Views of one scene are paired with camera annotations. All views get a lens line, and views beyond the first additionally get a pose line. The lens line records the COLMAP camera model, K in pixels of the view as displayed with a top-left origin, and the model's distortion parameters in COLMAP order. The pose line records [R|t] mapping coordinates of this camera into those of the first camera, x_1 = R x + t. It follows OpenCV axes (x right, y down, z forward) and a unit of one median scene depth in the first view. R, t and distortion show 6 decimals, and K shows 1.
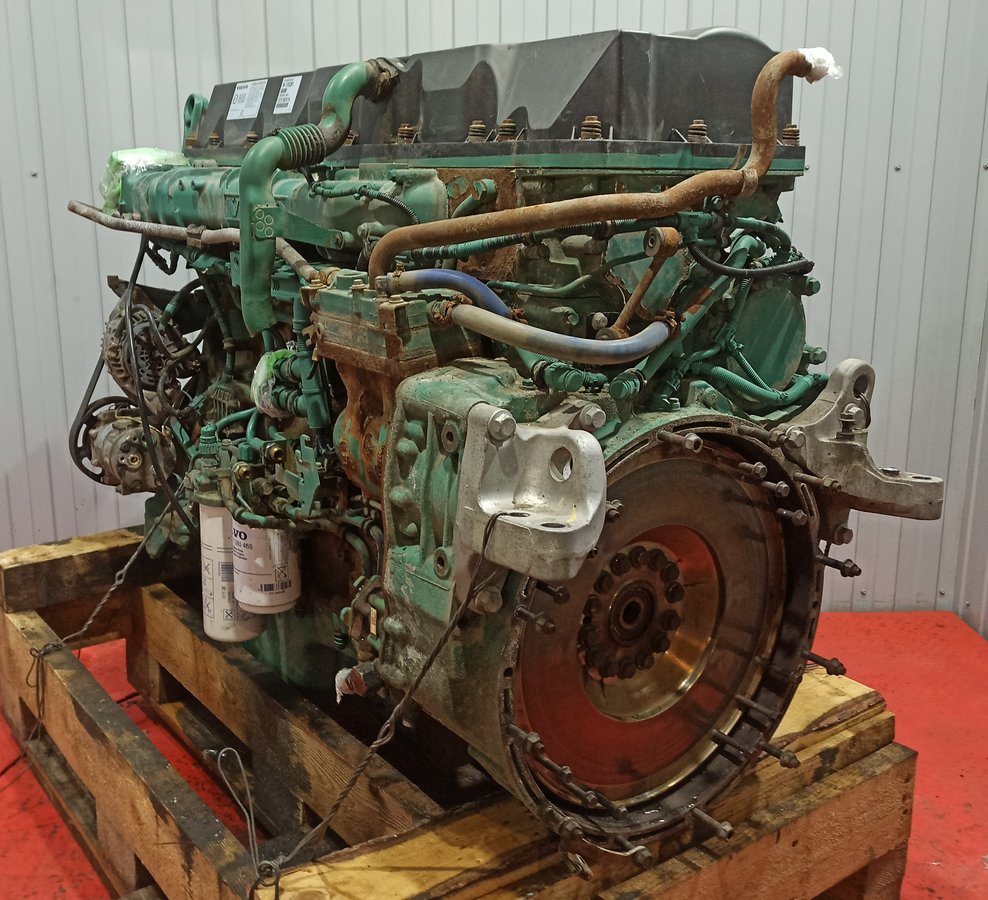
lens RADIAL K [[1121.5, 0, 494.0], [0, 1121.5, 450.0], [0, 0, 1]] dist [0.026144, 0.000491]
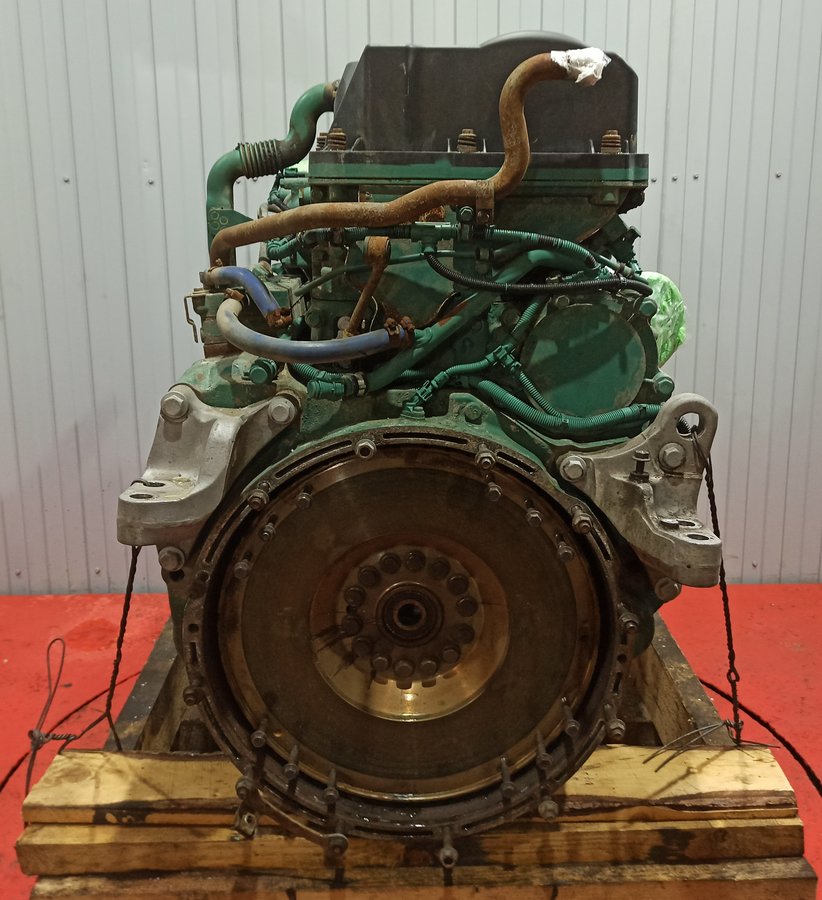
lens RADIAL K [[1021.6, 0, 410.0], [0, 1021.6, 425.0], [0, 0, 1]] dist [0.026144, 0.000491]
pose [[0.817425, 0.129971, -0.561180, 0.635390], [-0.138770, 0.989953, 0.027141, -0.051279], [0.559069, 0.055690, 0.827249, 0.230119]]
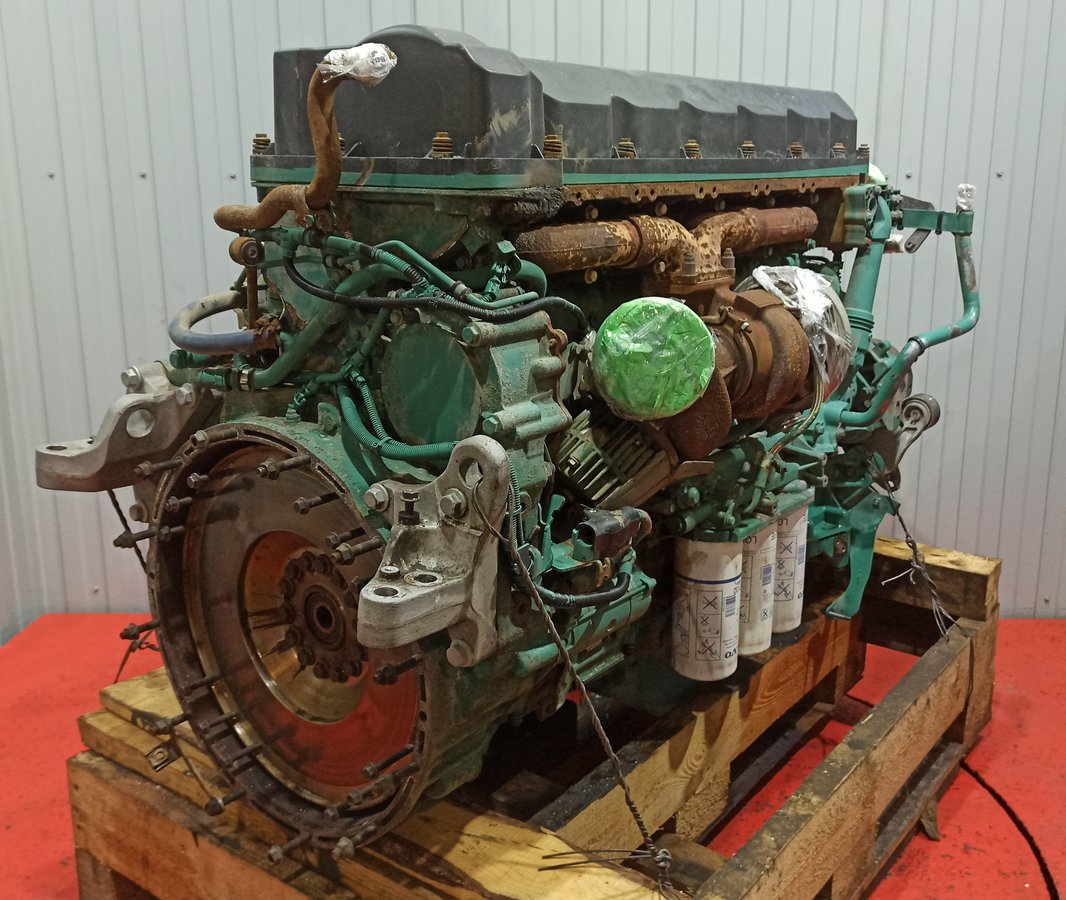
lens RADIAL K [[1104.2, 0, 533.0], [0, 1104.2, 450.0], [0, 0, 1]] dist [0.011594, 0.003169]
pose [[0.285915, 0.242960, -0.926943, 1.092022], [-0.235812, 0.955416, 0.177687, -0.226505], [0.928787, 0.167781, 0.330461, 0.832939]]
